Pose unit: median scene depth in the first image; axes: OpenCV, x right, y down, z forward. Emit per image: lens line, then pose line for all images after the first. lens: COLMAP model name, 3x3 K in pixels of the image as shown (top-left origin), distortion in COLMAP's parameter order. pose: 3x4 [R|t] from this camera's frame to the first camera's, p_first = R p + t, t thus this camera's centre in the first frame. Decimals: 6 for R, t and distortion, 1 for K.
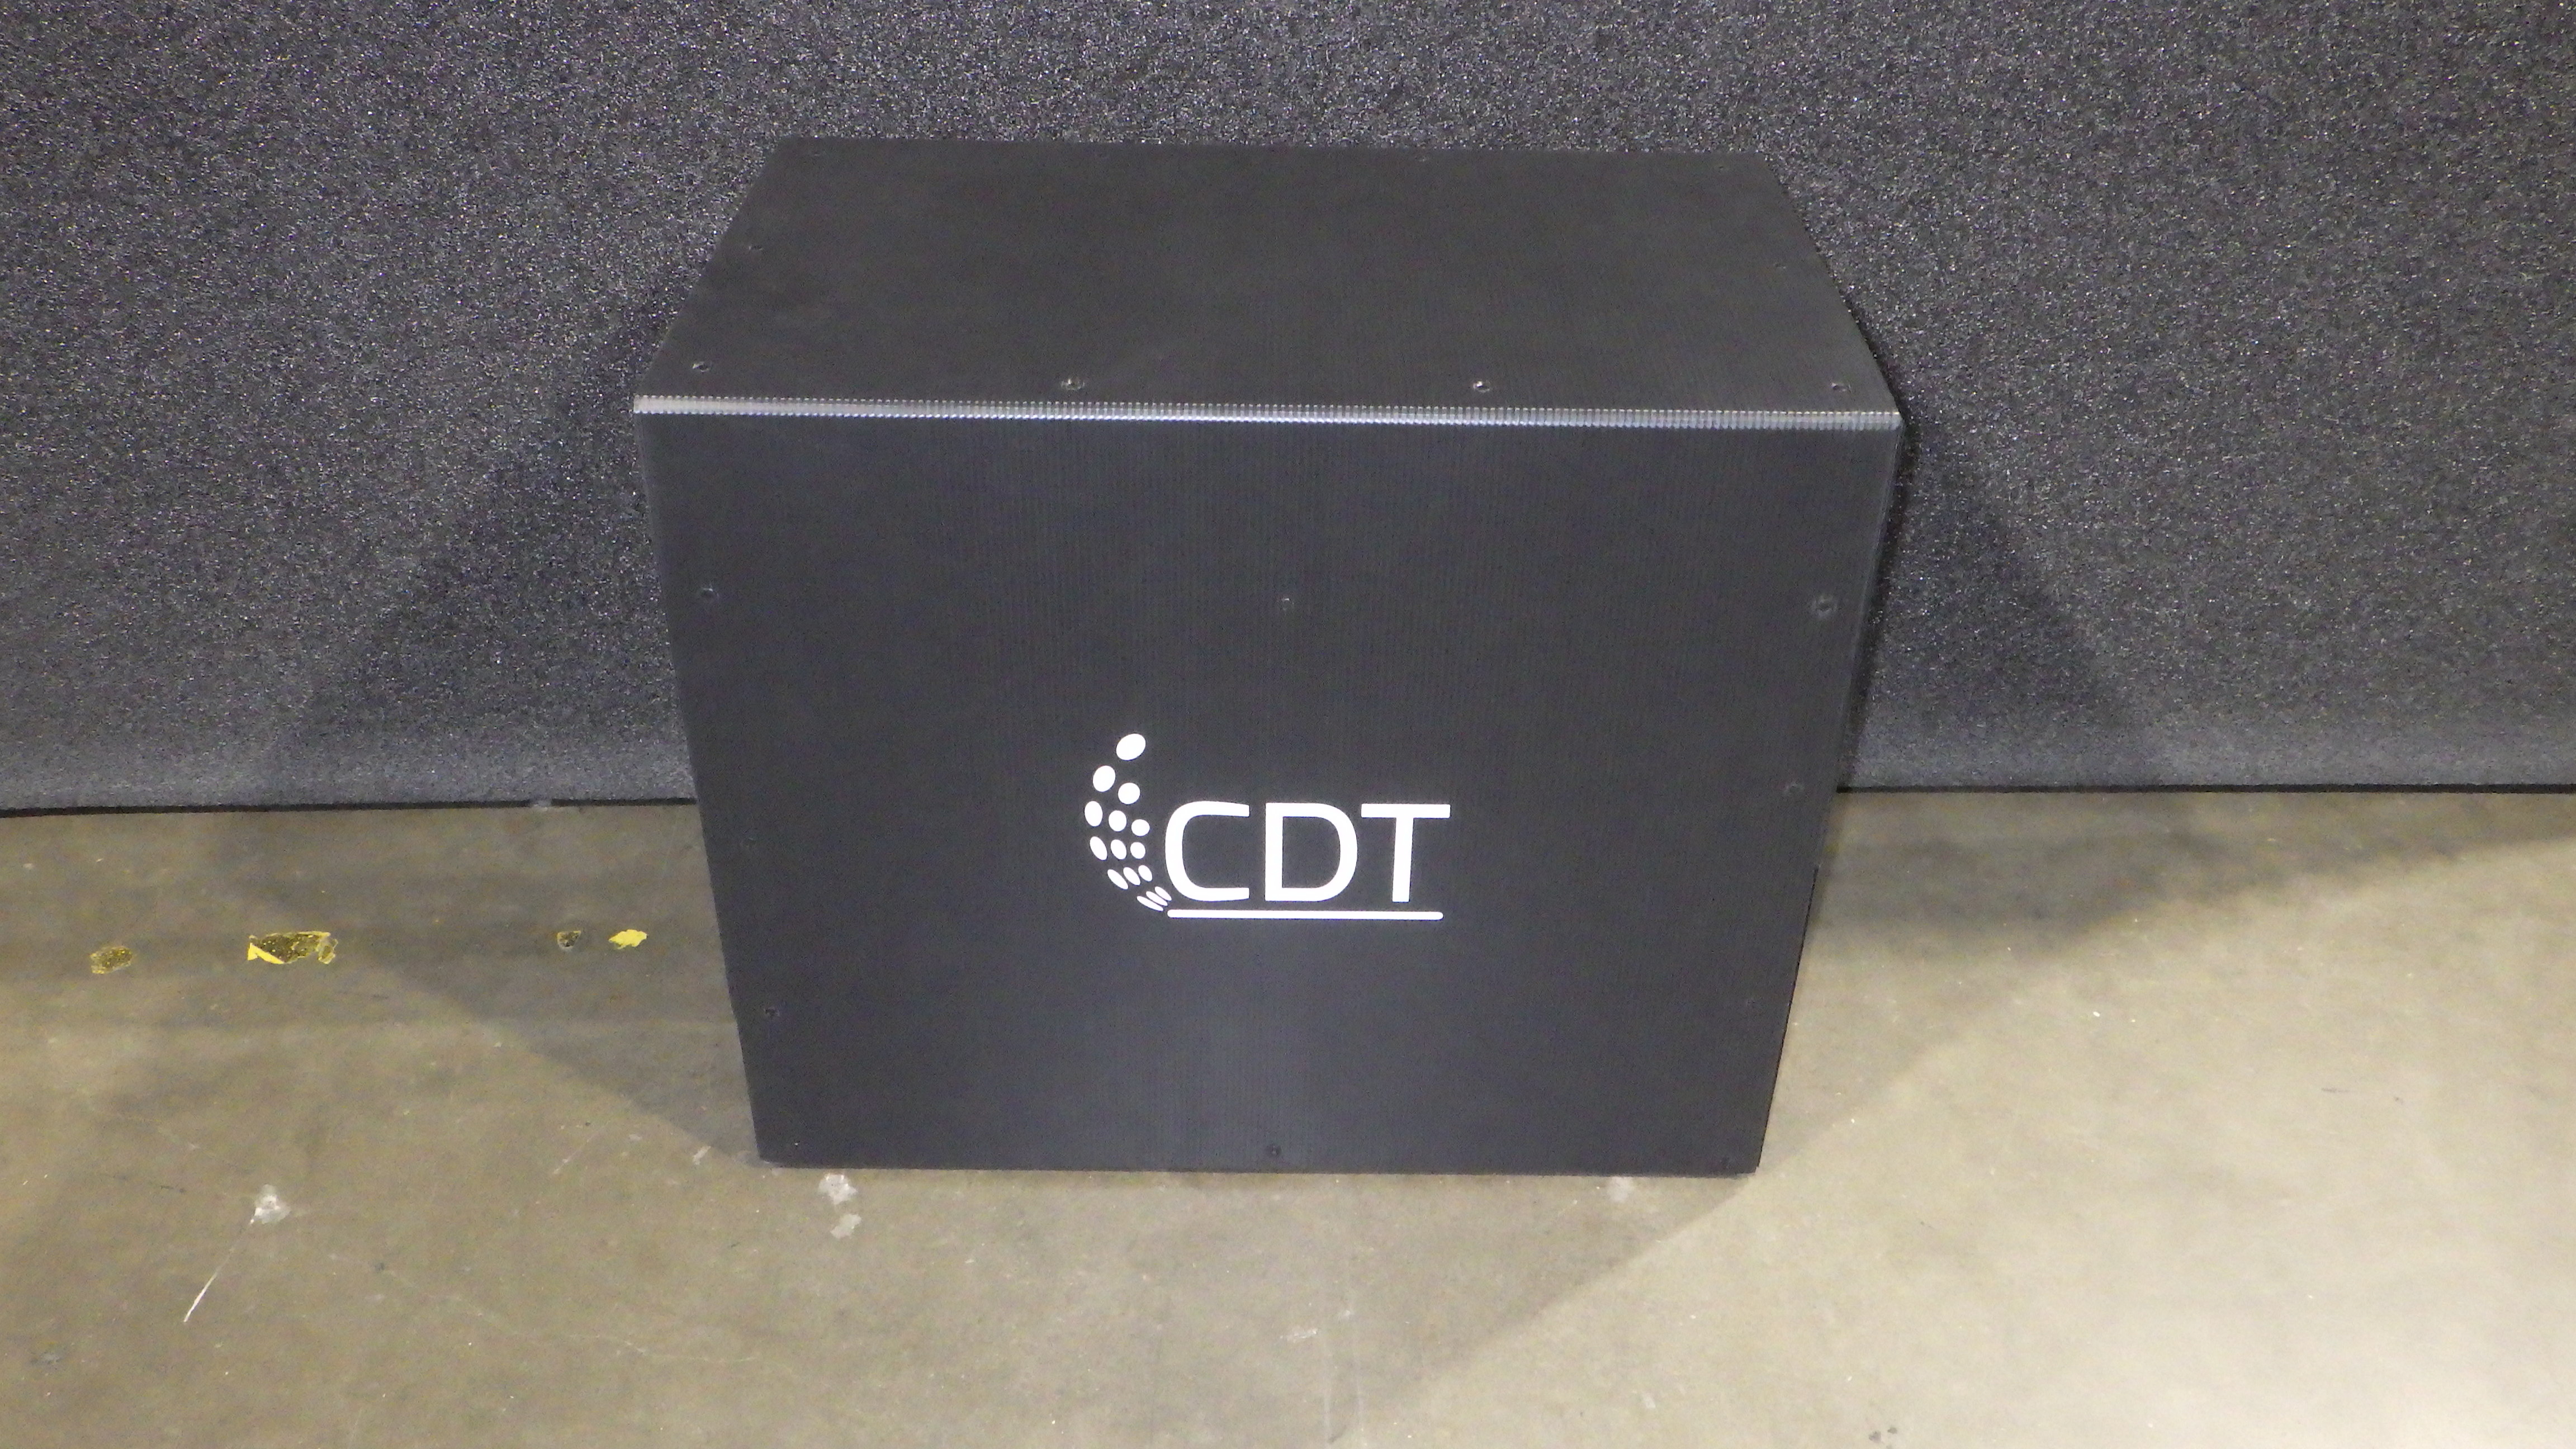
lens RADIAL K [[2113.3, 0, 1314.7], [0, 2113.3, 753.4], [0, 0, 1]] dist [-0.008777, 0.010421]
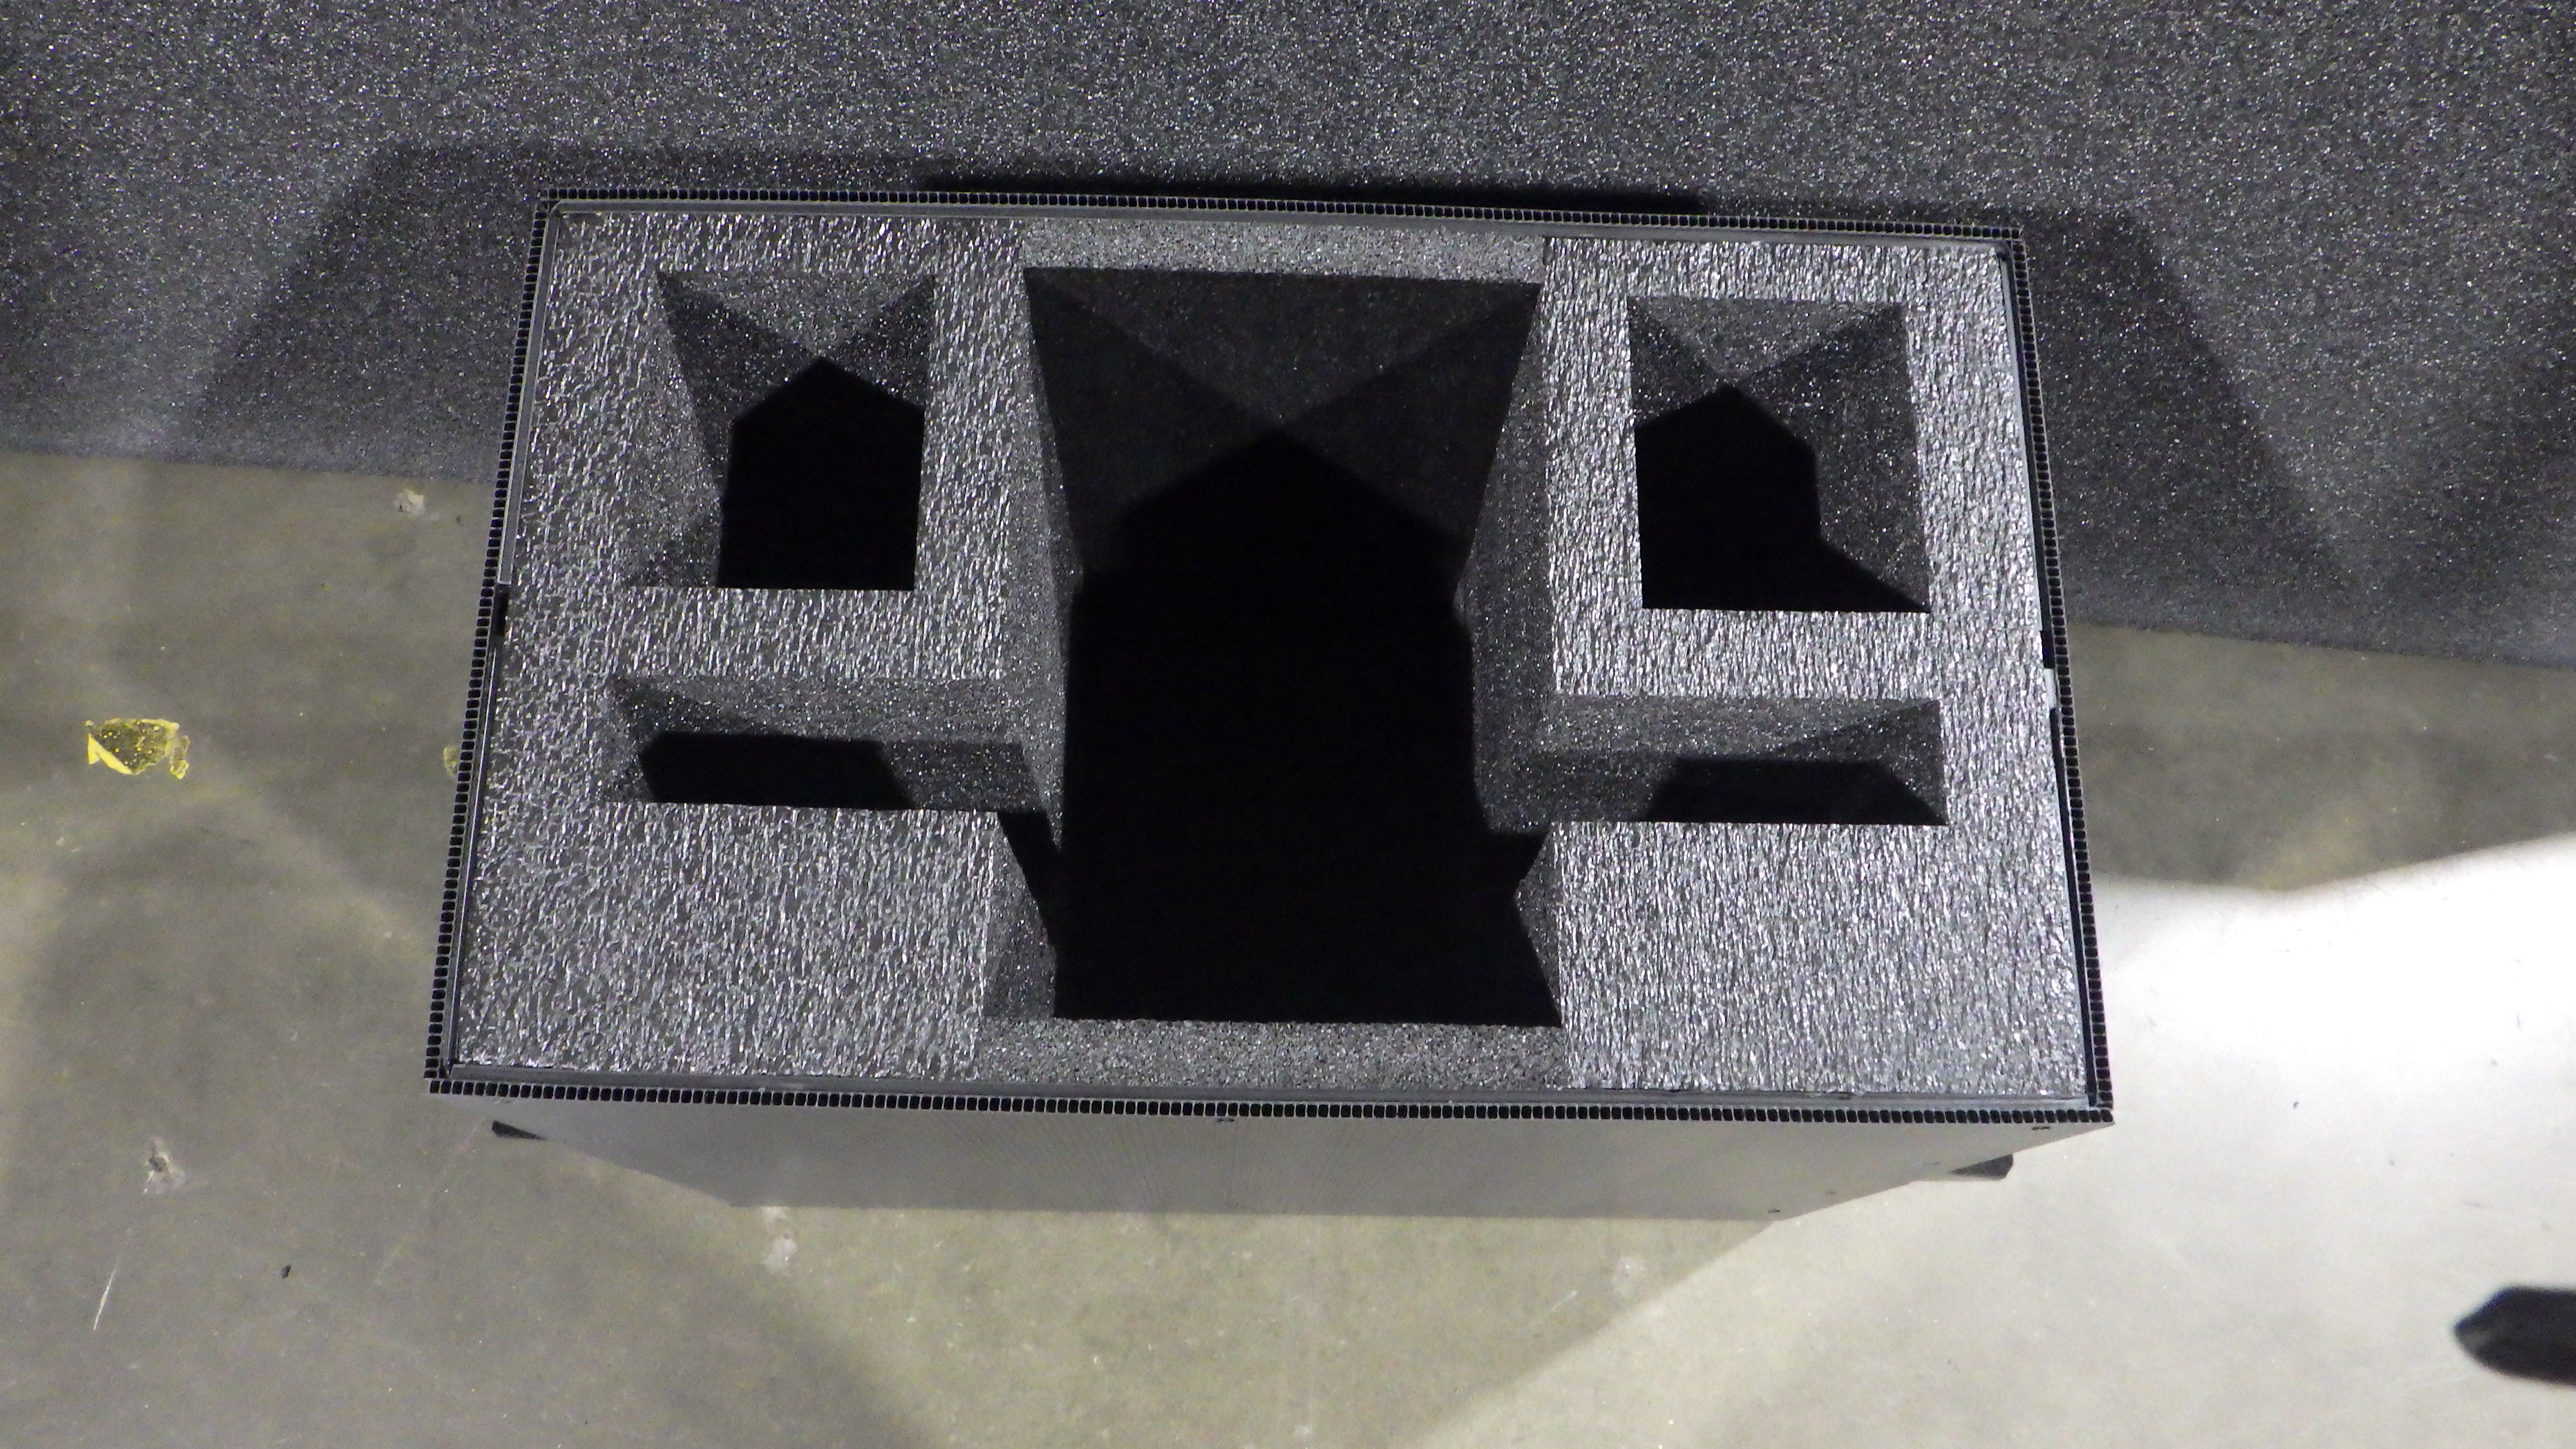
lens RADIAL K [[2113.3, 0, 1295.7], [0, 2113.3, 714.9], [0, 0, 1]] dist [-0.008777, 0.010421]
pose [[0.993510, 0.111517, -0.022419, -0.002898], [-0.075398, 0.793198, 0.604278, -0.489227], [0.085170, -0.598666, 0.796458, 0.386432]]
